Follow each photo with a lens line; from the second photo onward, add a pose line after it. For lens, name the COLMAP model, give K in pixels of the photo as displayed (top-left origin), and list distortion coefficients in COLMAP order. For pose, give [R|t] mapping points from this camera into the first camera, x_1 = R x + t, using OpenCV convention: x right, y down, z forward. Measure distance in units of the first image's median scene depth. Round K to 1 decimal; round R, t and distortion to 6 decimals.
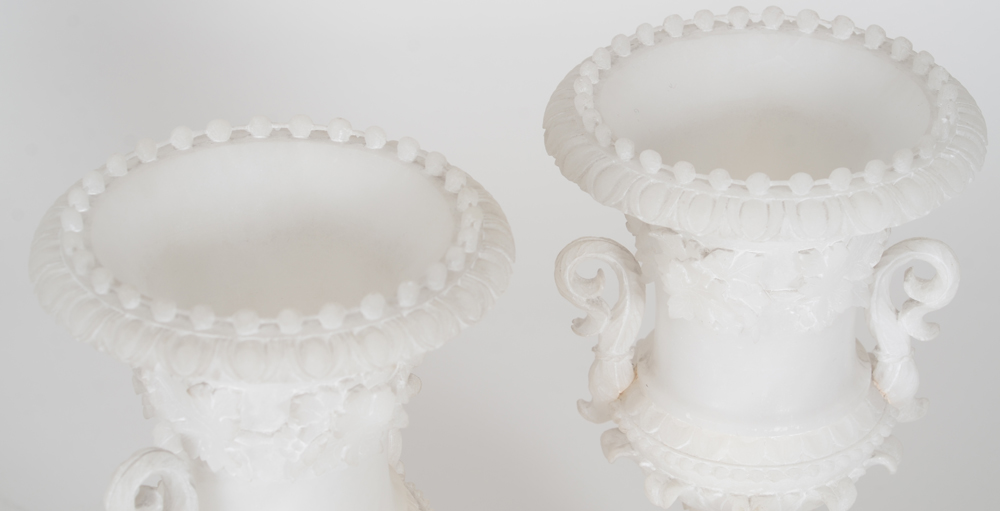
lens RADIAL K [[2739.2, 0, 503.9], [0, 2739.2, 248.6], [0, 0, 1]] dist [0.061029, 0.000000]
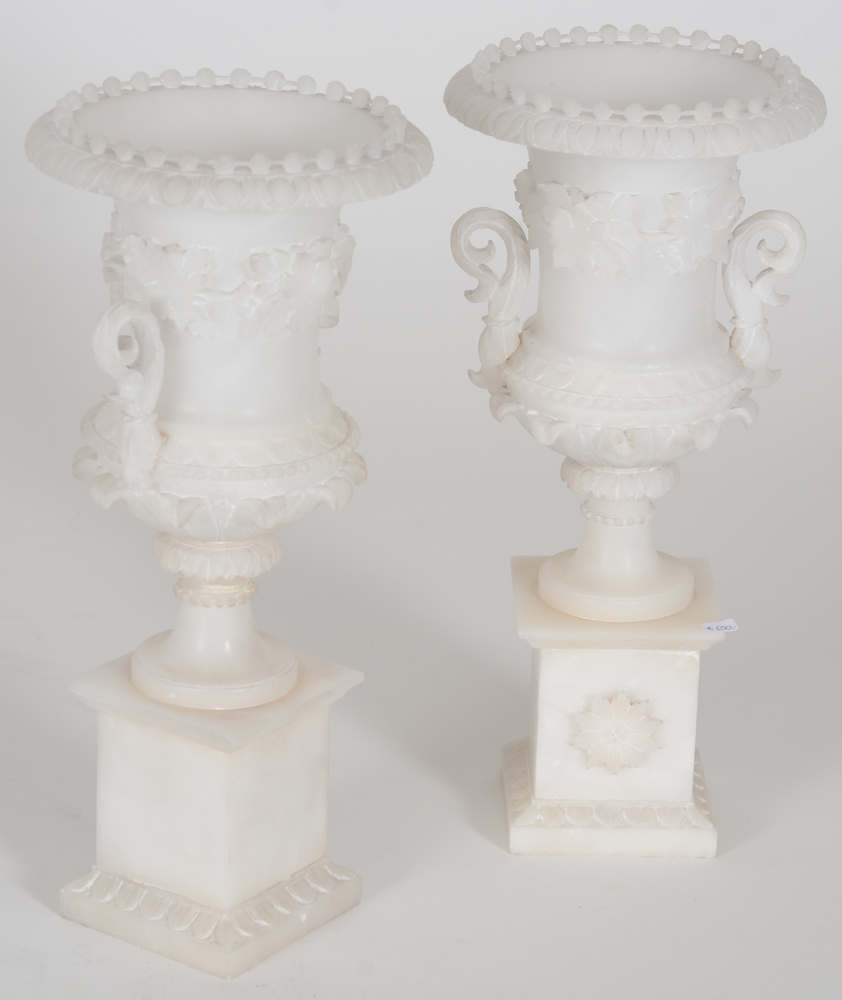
lens RADIAL K [[3880.6, 0, 415.6], [0, 3880.6, 458.9], [0, 0, 1]] dist [0.123140, 0.000000]
pose [[0.997934, 0.008176, 0.063718, -0.101219], [0.003086, 0.984620, -0.174681, 0.391892], [-0.064167, 0.174517, 0.982561, -0.581100]]
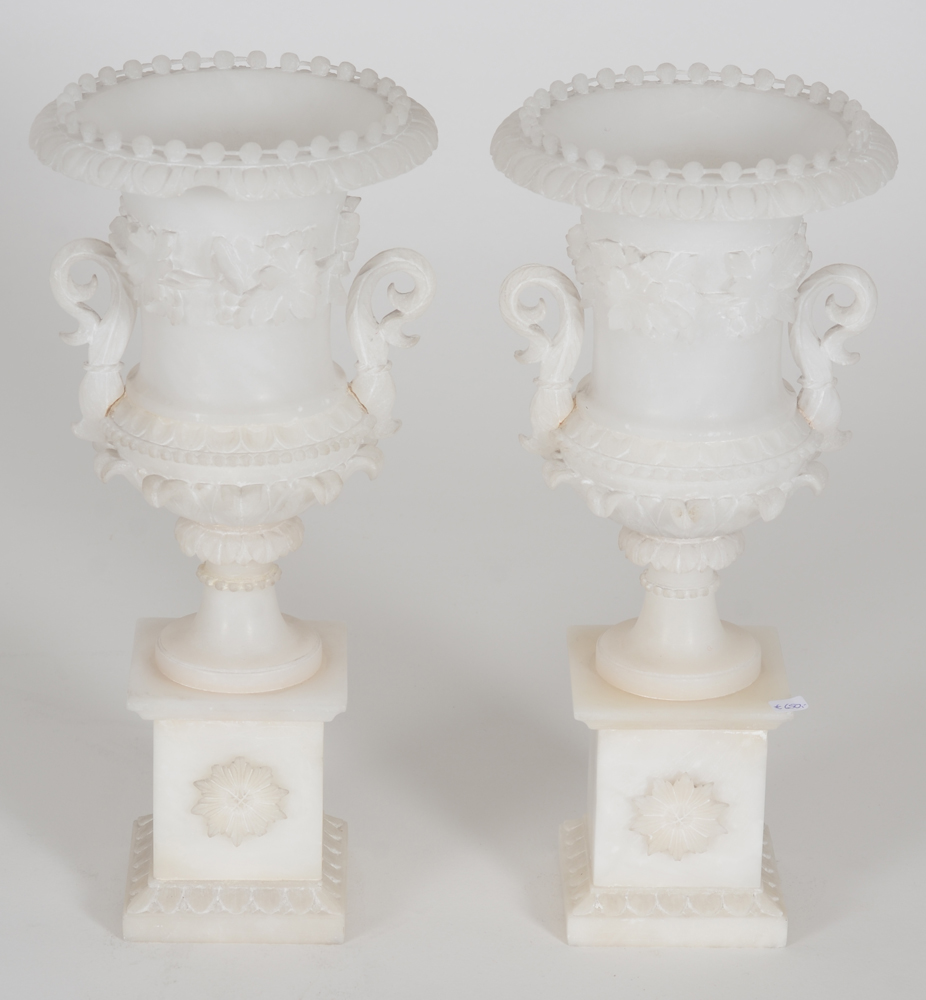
lens RADIAL K [[4498.8, 0, 478.8], [0, 4498.8, 505.8], [0, 0, 1]] dist [0.135462, 0.000000]
pose [[0.997858, -0.001693, 0.065388, -0.107888], [0.011054, 0.989651, -0.143068, 0.350703], [-0.064470, 0.143485, 0.987550, -0.741256]]
